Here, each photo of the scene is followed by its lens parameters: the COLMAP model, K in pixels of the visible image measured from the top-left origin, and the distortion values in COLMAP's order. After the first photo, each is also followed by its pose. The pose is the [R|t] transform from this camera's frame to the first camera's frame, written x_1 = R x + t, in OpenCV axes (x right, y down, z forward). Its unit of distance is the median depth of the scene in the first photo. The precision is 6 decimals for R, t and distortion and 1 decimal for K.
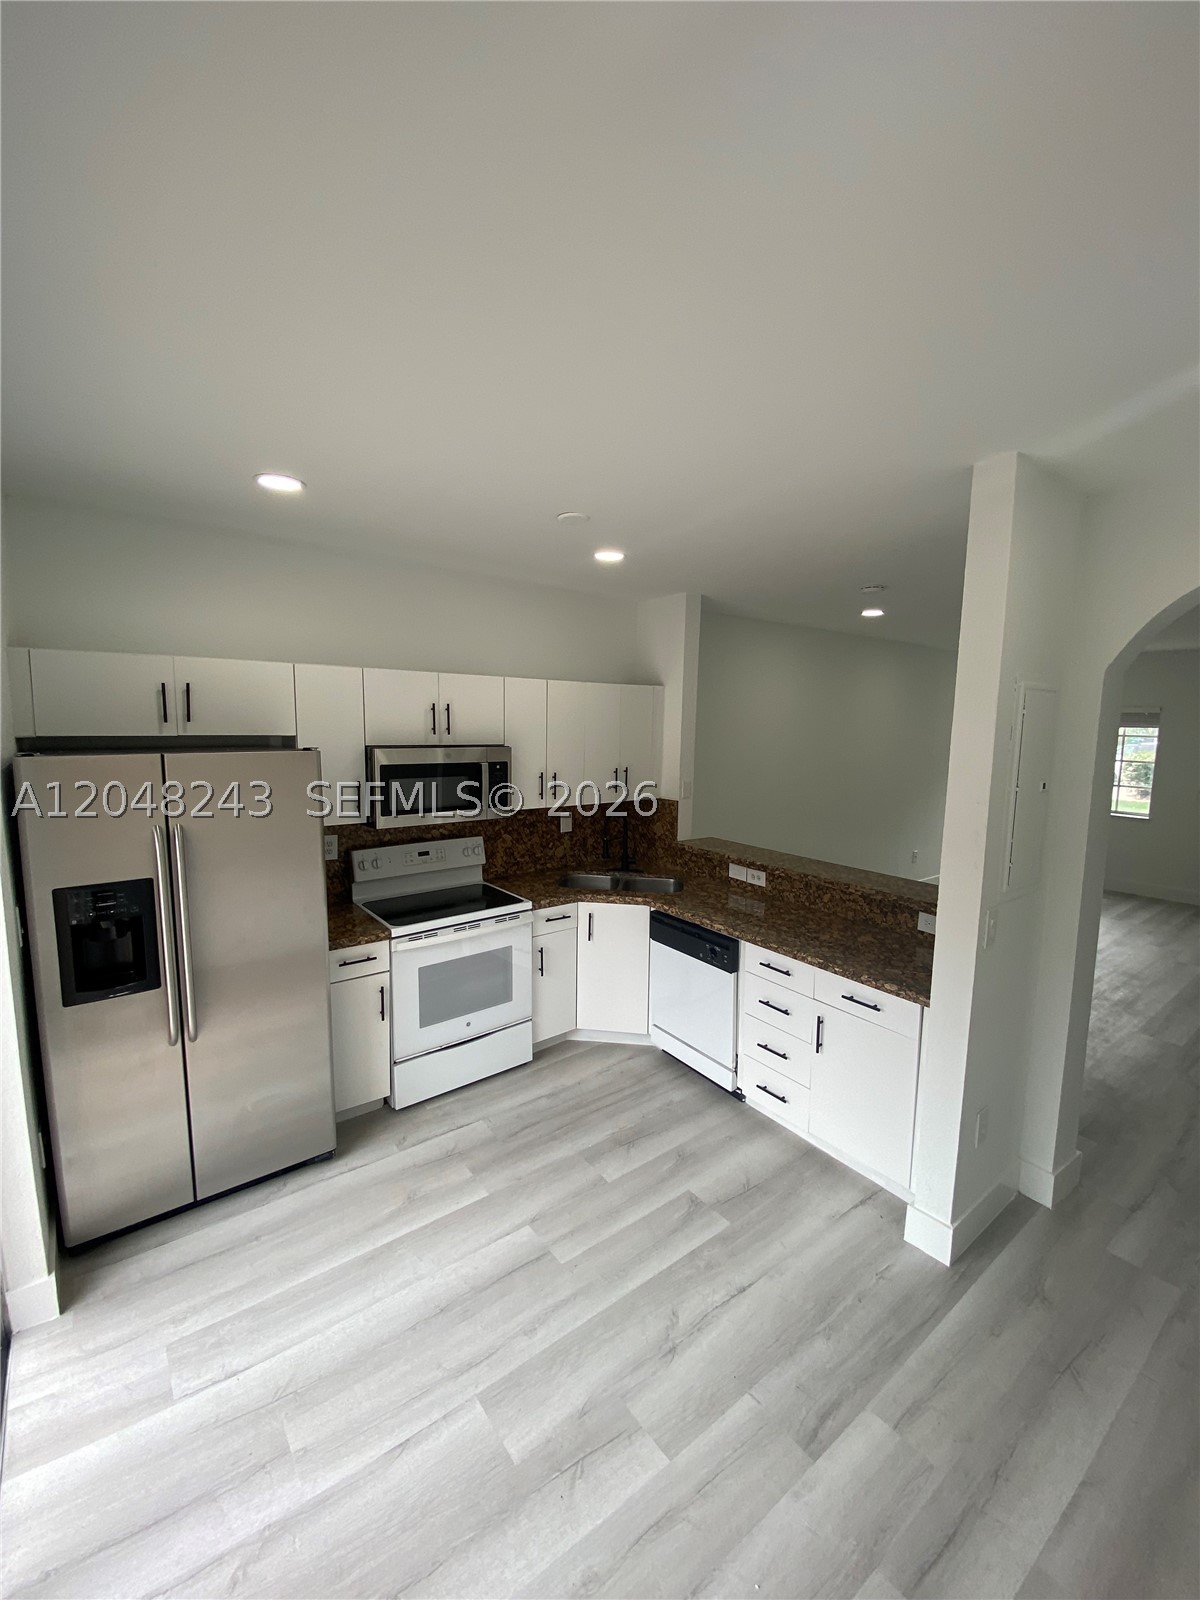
lens RADIAL K [[651.9, 0, 592.9], [0, 651.9, 791.5], [0, 0, 1]] dist [-0.001341, -0.007809]
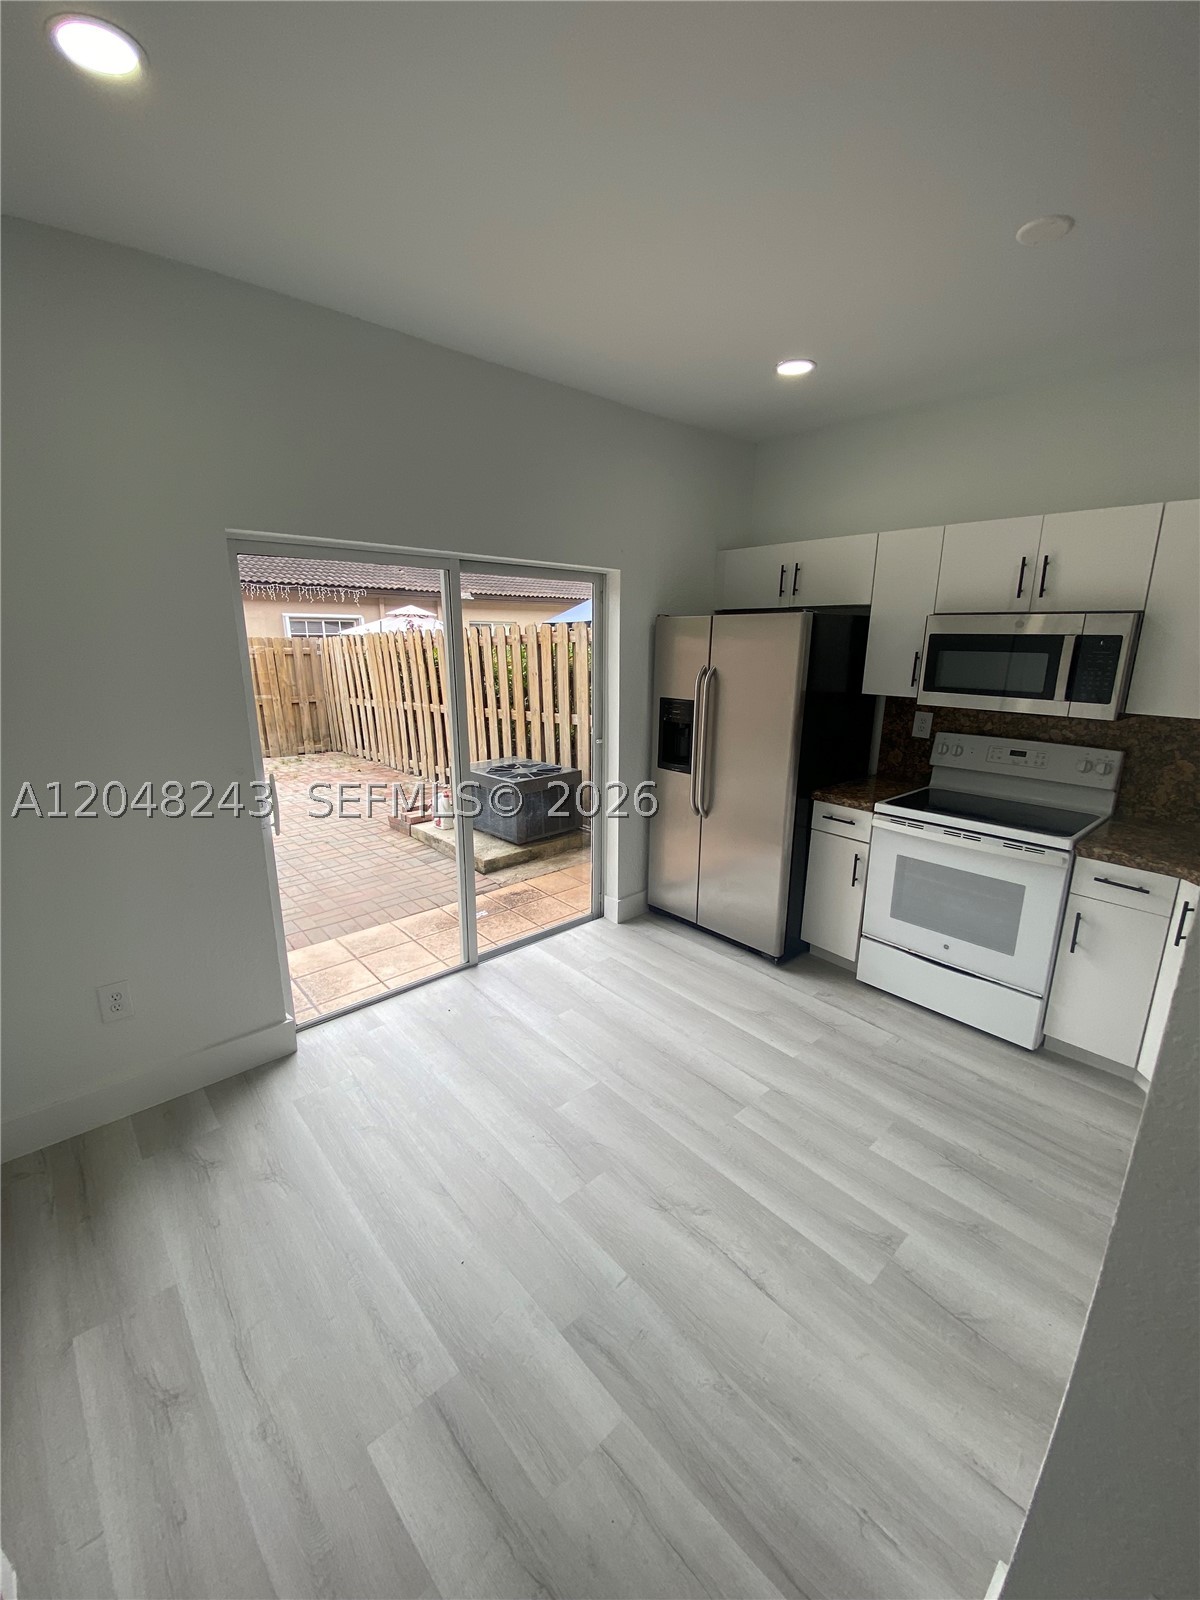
lens RADIAL K [[651.9, 0, 622.6], [0, 651.9, 810.3], [0, 0, 1]] dist [-0.001341, -0.007809]
pose [[0.098988, 0.253530, -0.962249, 0.690579], [-0.119899, 0.962992, 0.241392, 0.035556], [0.987839, 0.091477, 0.125722, 0.573155]]
